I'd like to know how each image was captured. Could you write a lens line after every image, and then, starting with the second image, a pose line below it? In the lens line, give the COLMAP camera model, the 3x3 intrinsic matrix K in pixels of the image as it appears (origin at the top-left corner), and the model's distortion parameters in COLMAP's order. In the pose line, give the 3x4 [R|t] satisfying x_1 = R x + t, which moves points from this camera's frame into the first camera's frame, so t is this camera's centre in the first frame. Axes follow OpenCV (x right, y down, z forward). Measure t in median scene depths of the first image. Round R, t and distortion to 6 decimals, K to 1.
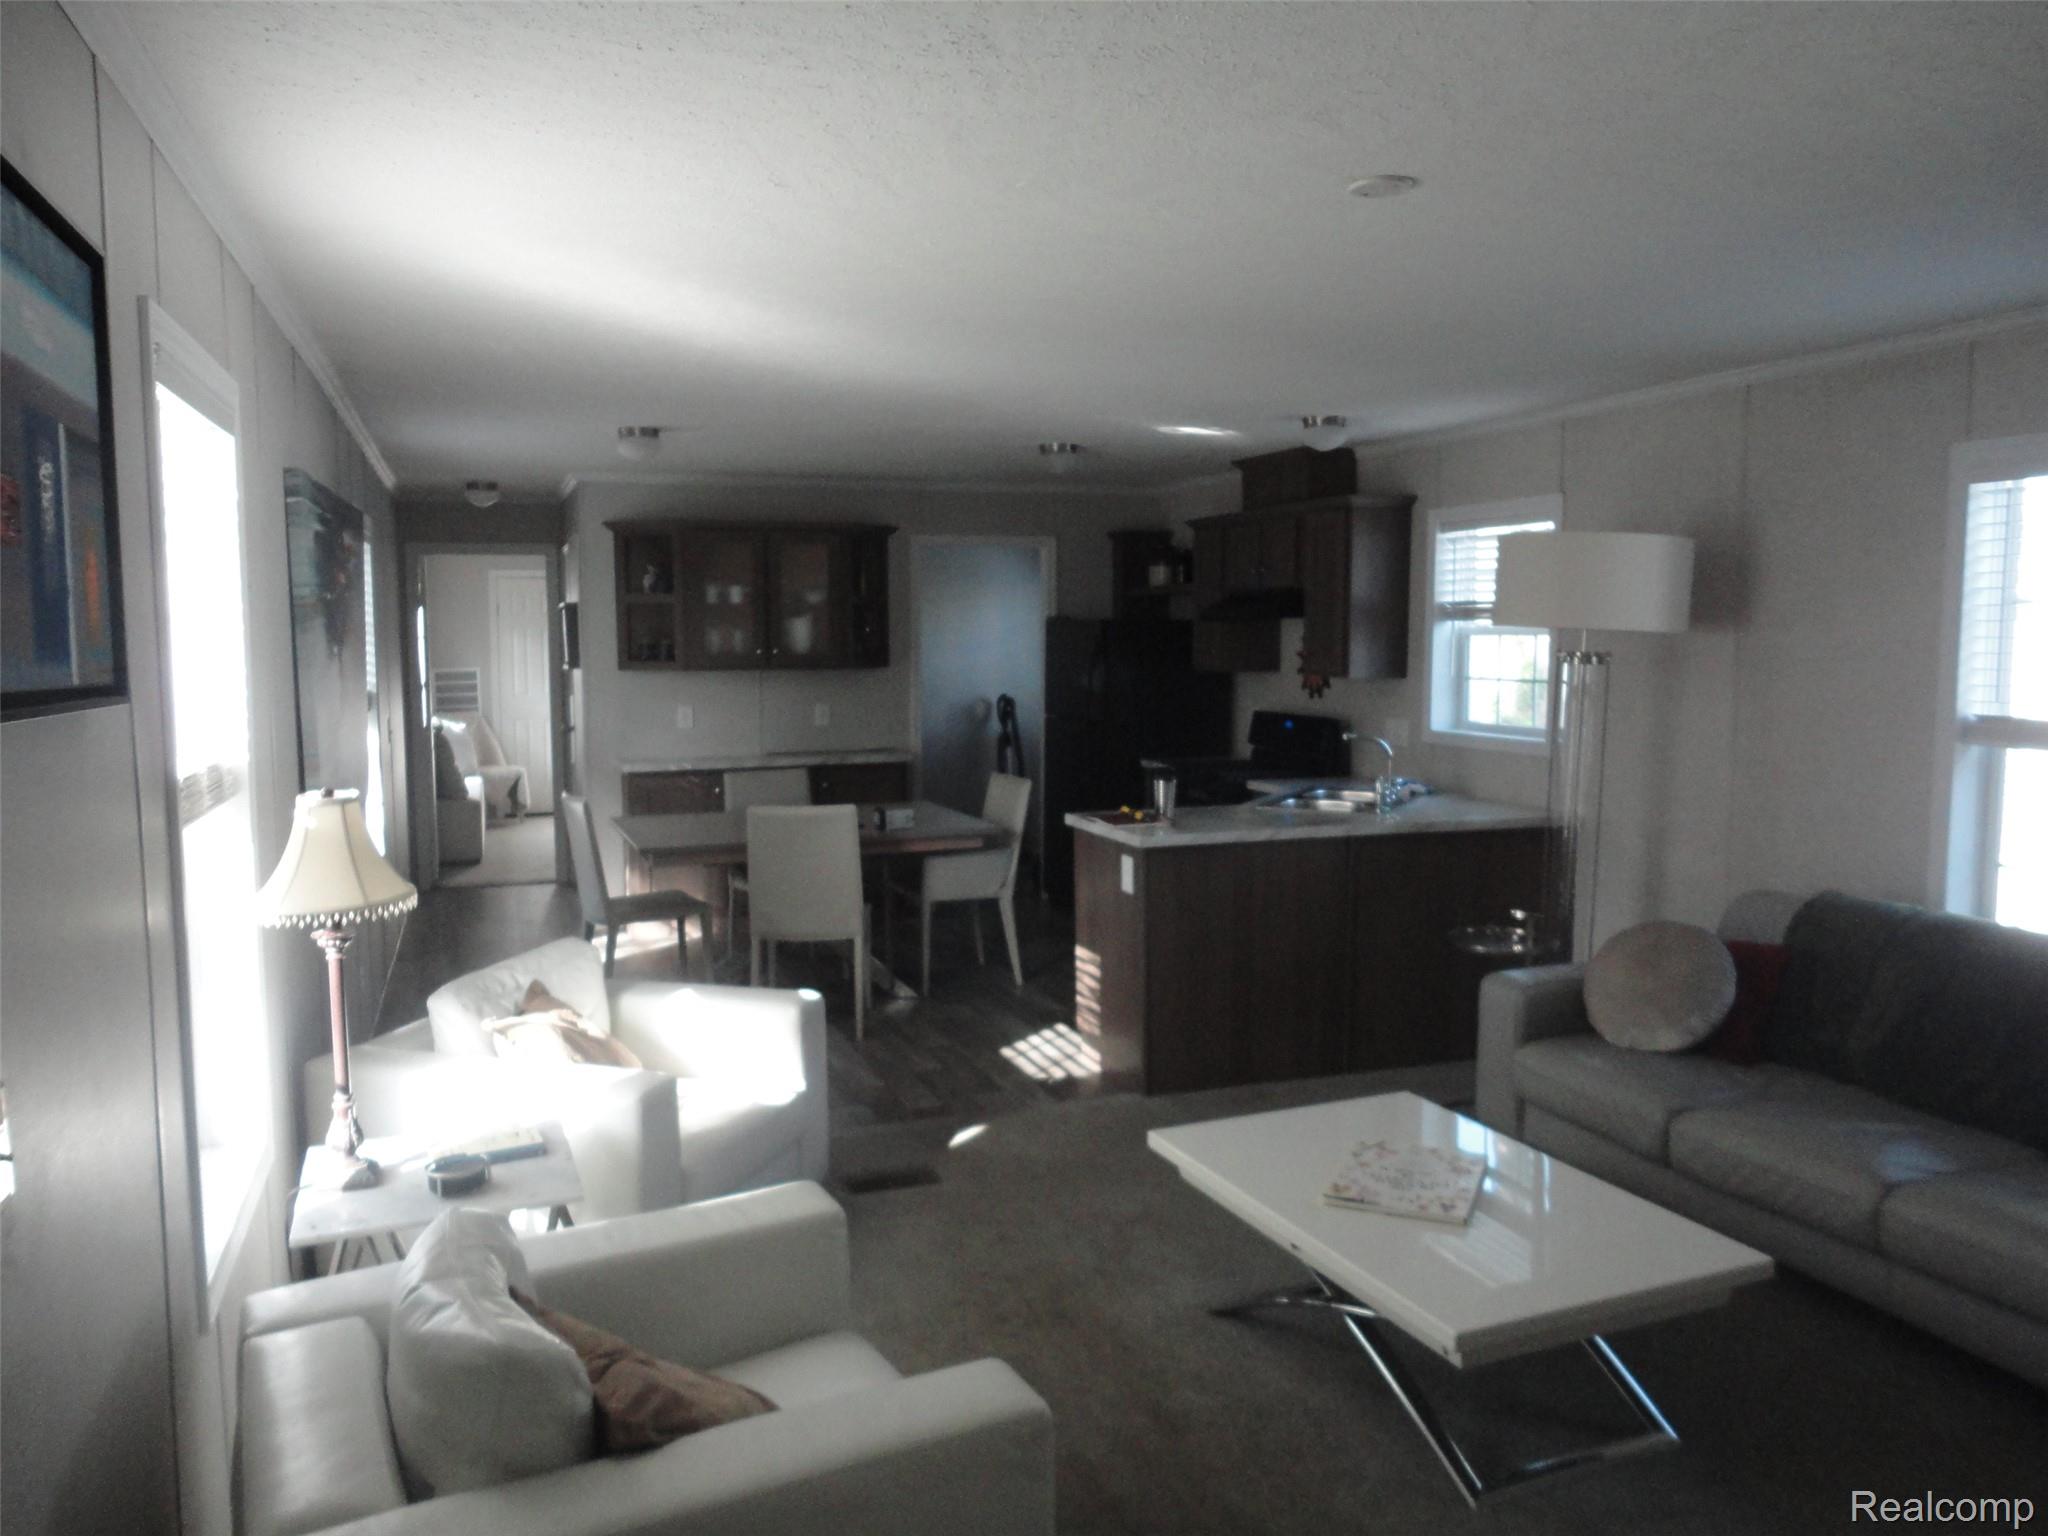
lens RADIAL K [[1509.9, 0, 1024.0], [0, 1509.9, 768.0], [0, 0, 1]] dist [-0.001564, 0.026232]
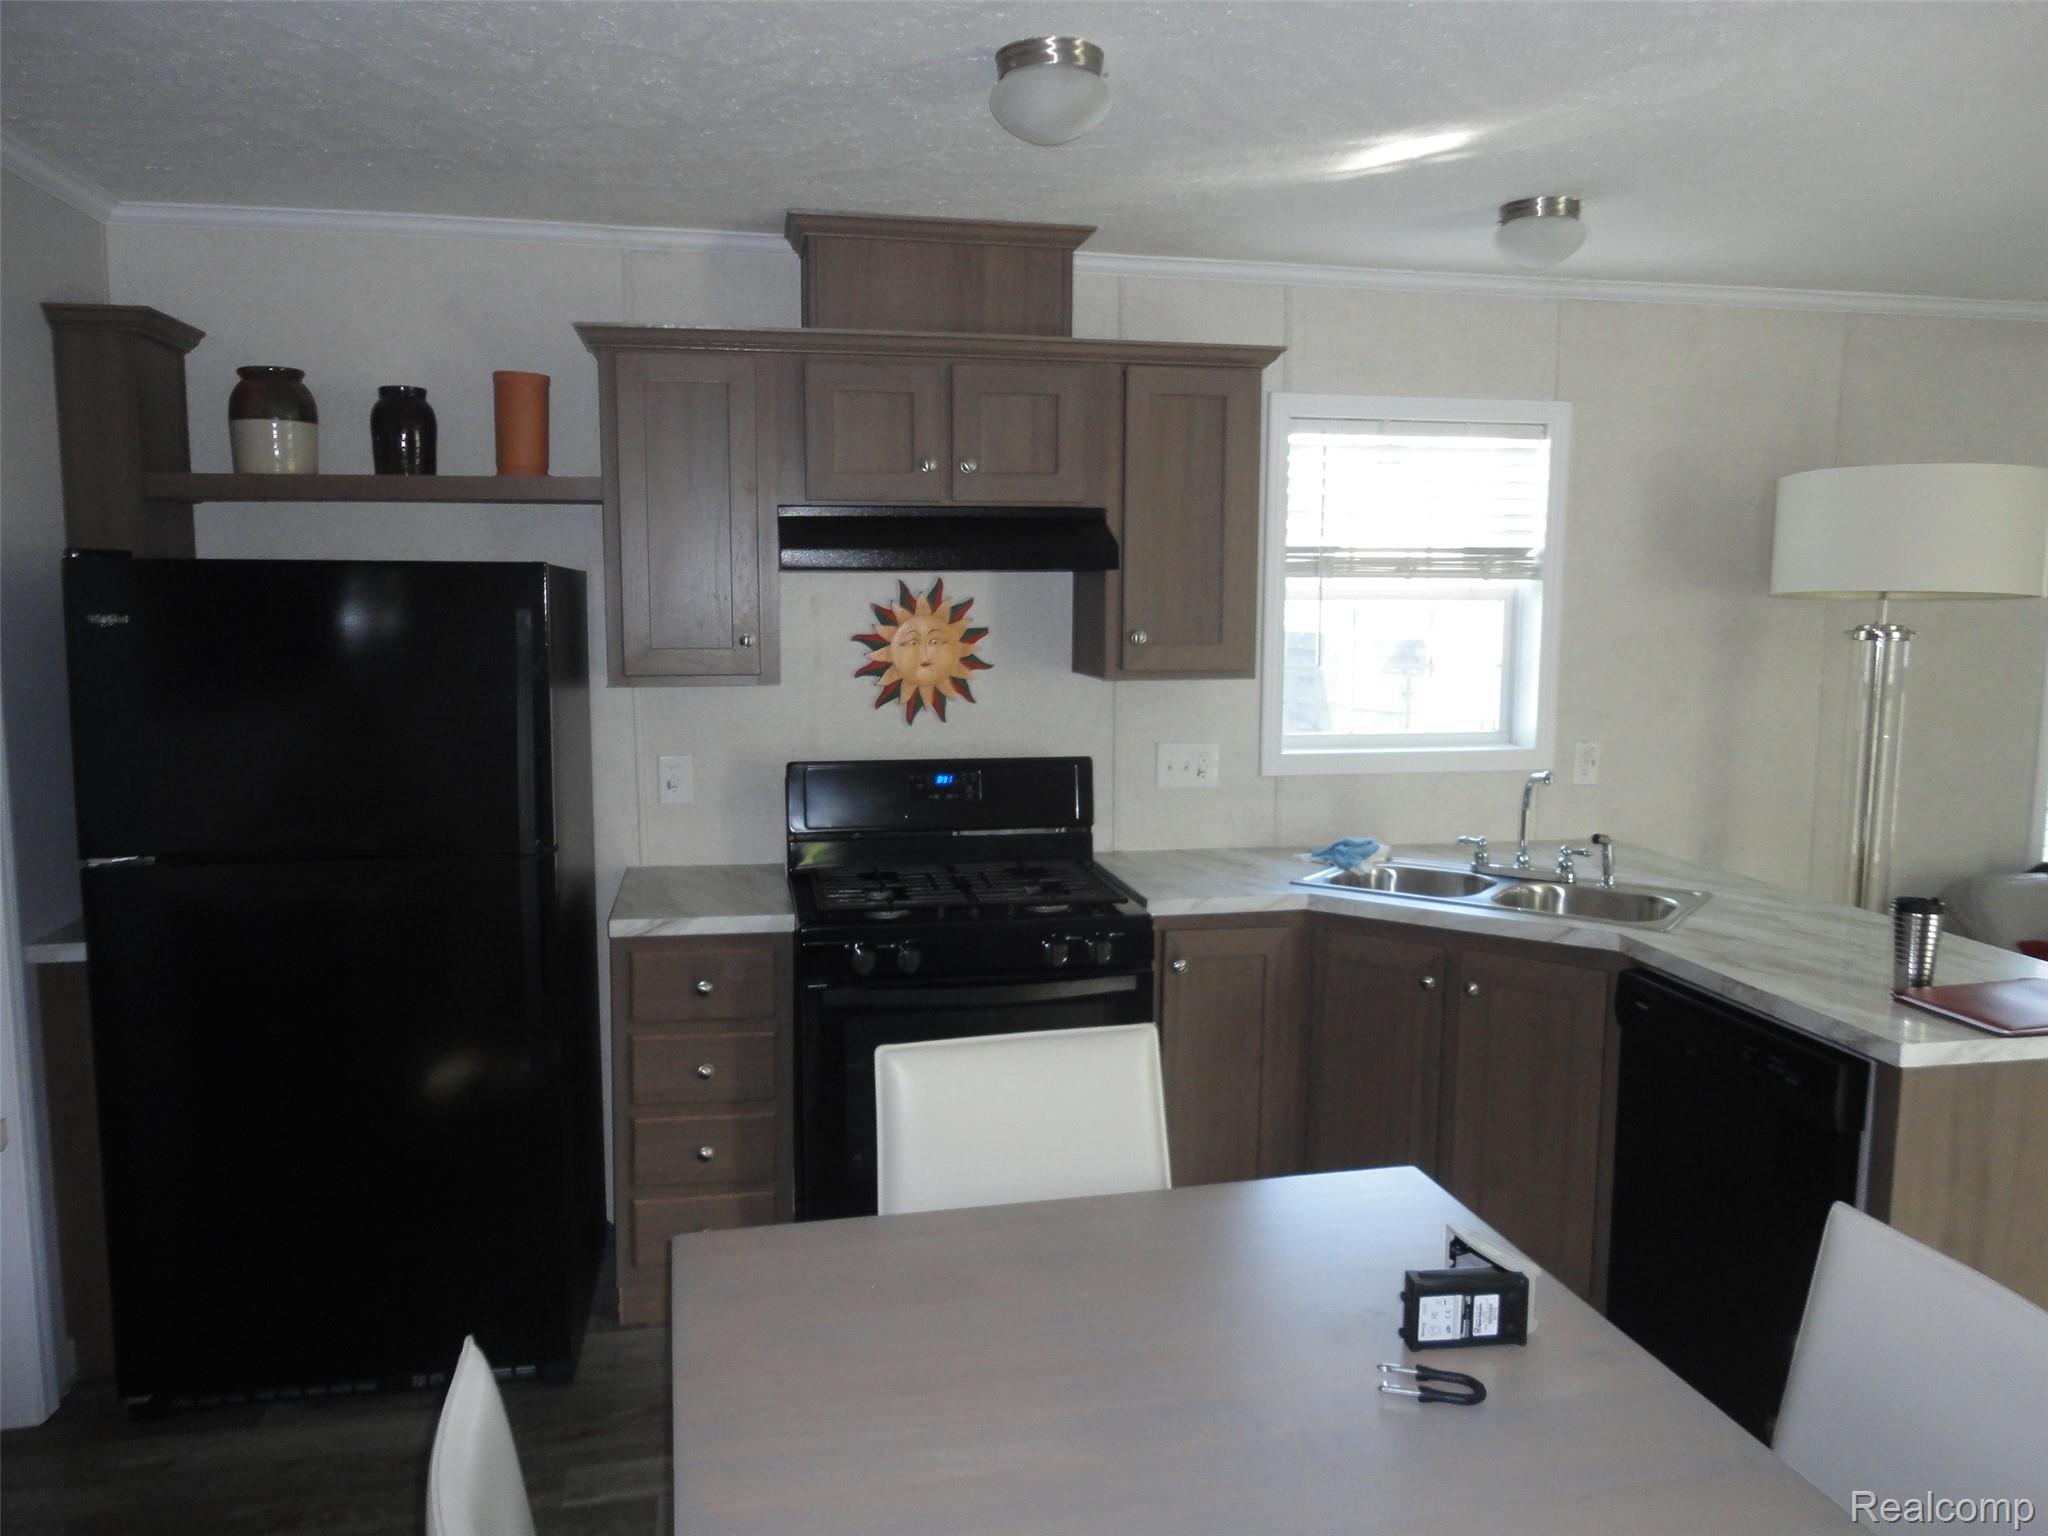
lens RADIAL K [[1551.2, 0, 1140.4], [0, 1551.2, 764.4], [0, 0, 1]] dist [-0.049263, -0.001654]
pose [[0.187284, -0.114140, 0.975652, -0.359478], [0.084913, 0.991390, 0.099682, -0.088899], [-0.978629, 0.064177, 0.195364, 0.936311]]
